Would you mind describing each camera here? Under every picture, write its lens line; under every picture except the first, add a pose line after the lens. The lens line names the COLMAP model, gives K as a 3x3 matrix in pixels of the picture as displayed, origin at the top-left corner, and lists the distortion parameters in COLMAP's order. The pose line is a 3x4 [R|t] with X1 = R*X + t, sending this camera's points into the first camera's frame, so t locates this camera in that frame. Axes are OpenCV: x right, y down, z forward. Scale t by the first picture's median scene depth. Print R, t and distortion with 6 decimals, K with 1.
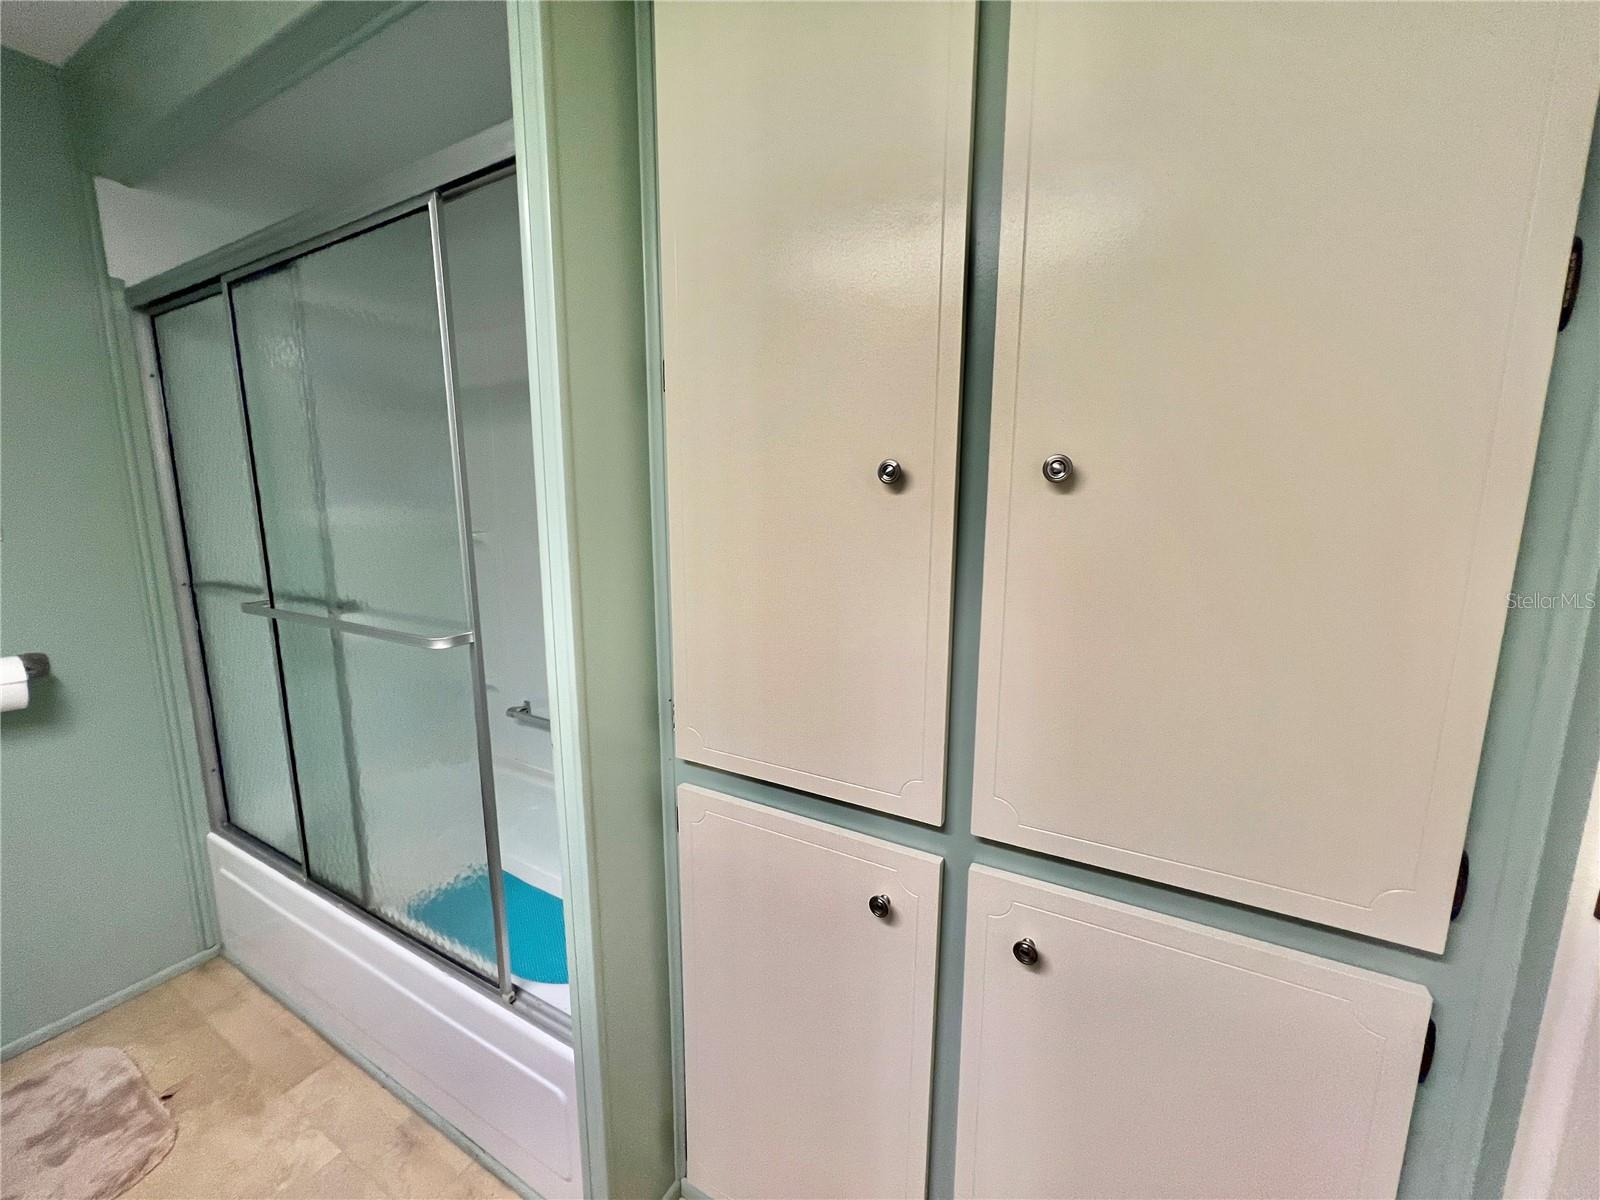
lens RADIAL K [[640.0, 0, 797.5], [0, 640.0, 600.2], [0, 0, 1]] dist [-0.003155, -0.000269]
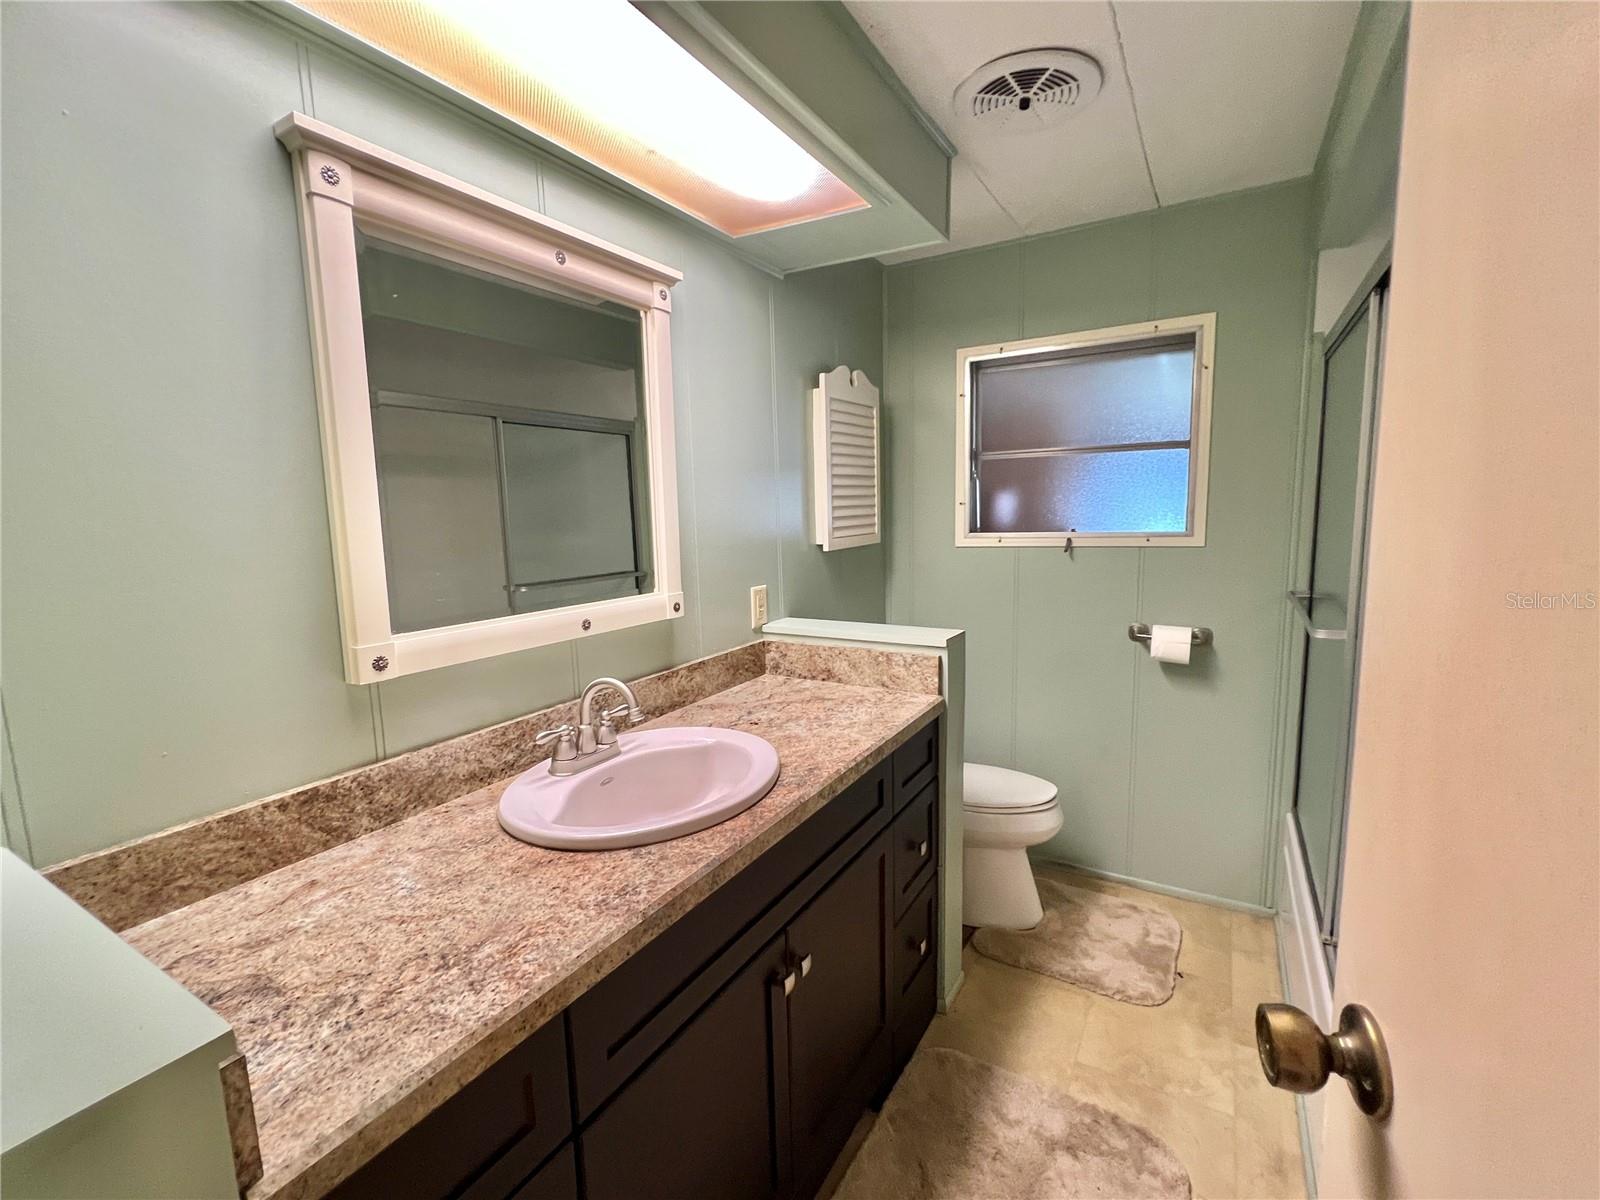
lens RADIAL K [[704.4, 0, 792.7], [0, 704.4, 598.4], [0, 0, 1]] dist [-0.000251, -0.000022]
pose [[-0.028766, 0.128784, -0.991255, 0.361335], [-0.134753, 0.982114, 0.131506, -0.063281], [0.990462, 0.137358, -0.010897, 0.120919]]
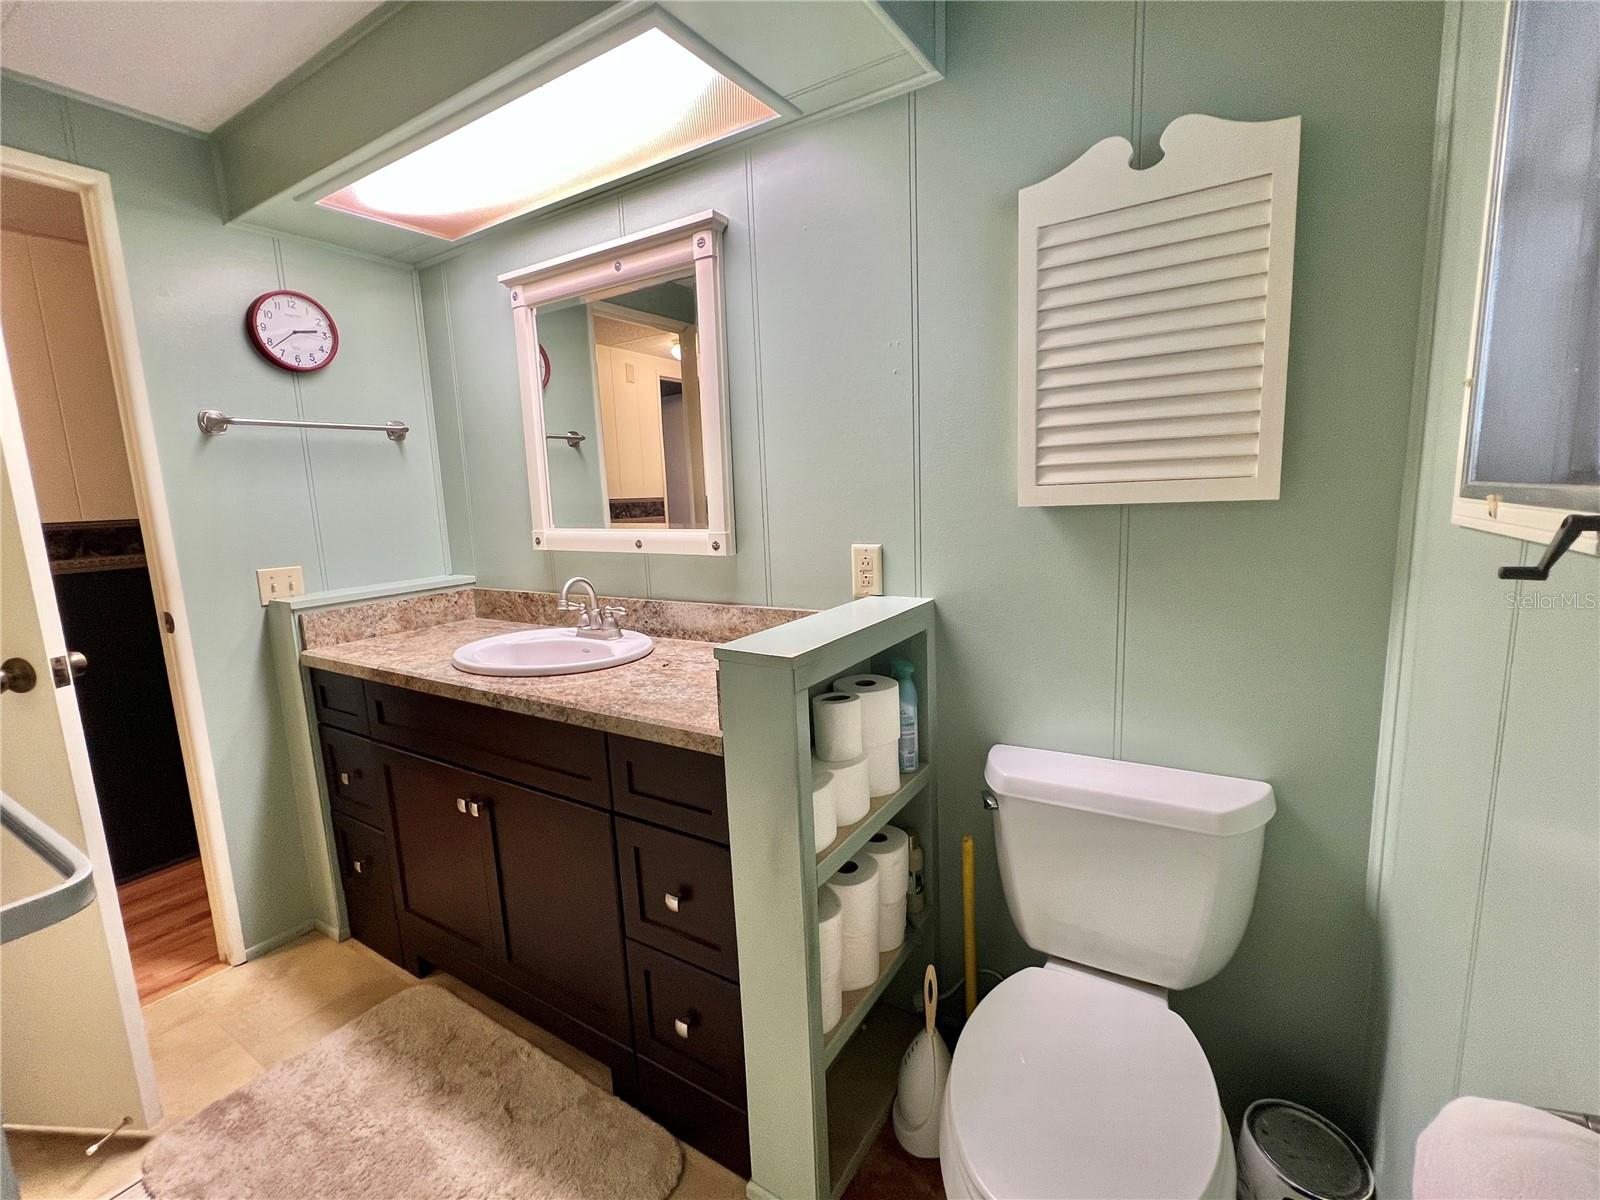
lens RADIAL K [[704.4, 0, 792.7], [0, 704.4, 598.4], [0, 0, 1]] dist [-0.000251, -0.000022]
pose [[-0.997642, 0.027664, 0.062810, -1.000039], [0.045958, 0.948965, 0.312013, -0.159721], [-0.050973, 0.314164, -0.947999, 1.108311]]
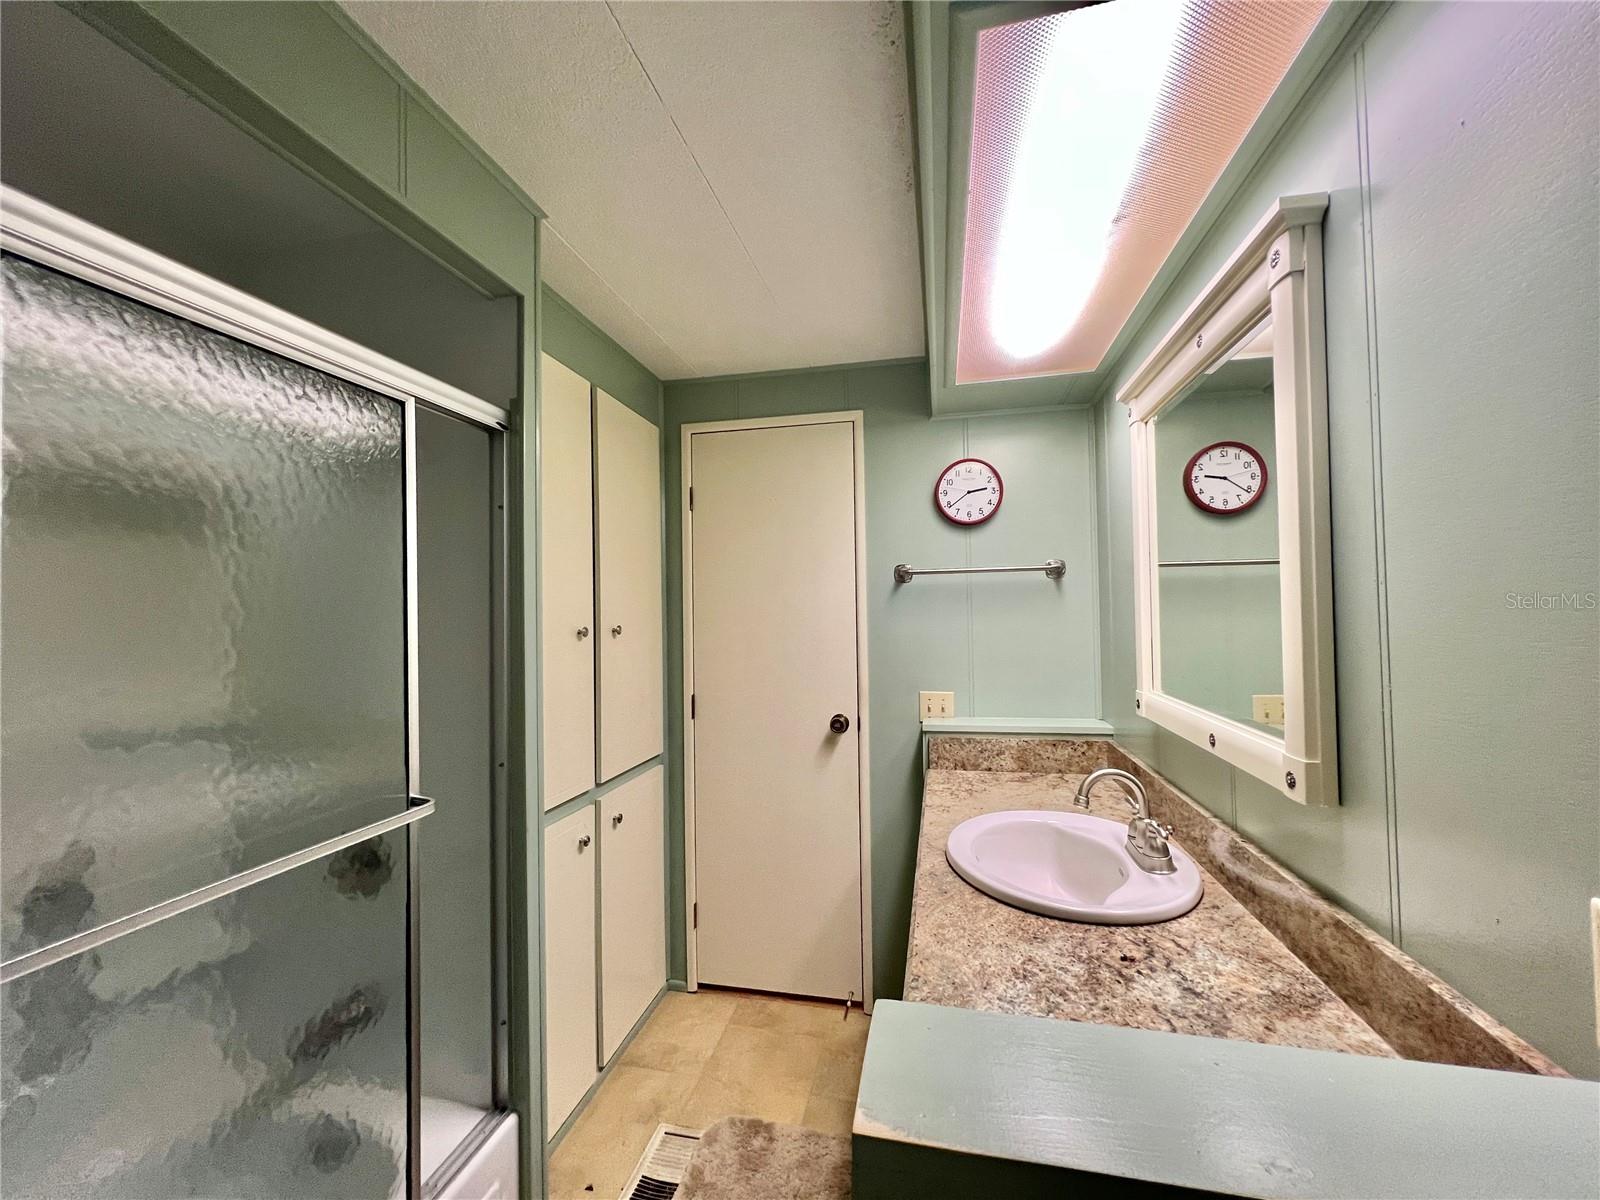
lens RADIAL K [[640.0, 0, 797.5], [0, 640.0, 600.2], [0, 0, 1]] dist [-0.003155, -0.000269]
pose [[-0.291766, 0.024097, 0.956186, -1.235152], [0.169313, 0.985197, 0.026836, -0.131342], [-0.941385, 0.169725, -0.291527, 0.504045]]
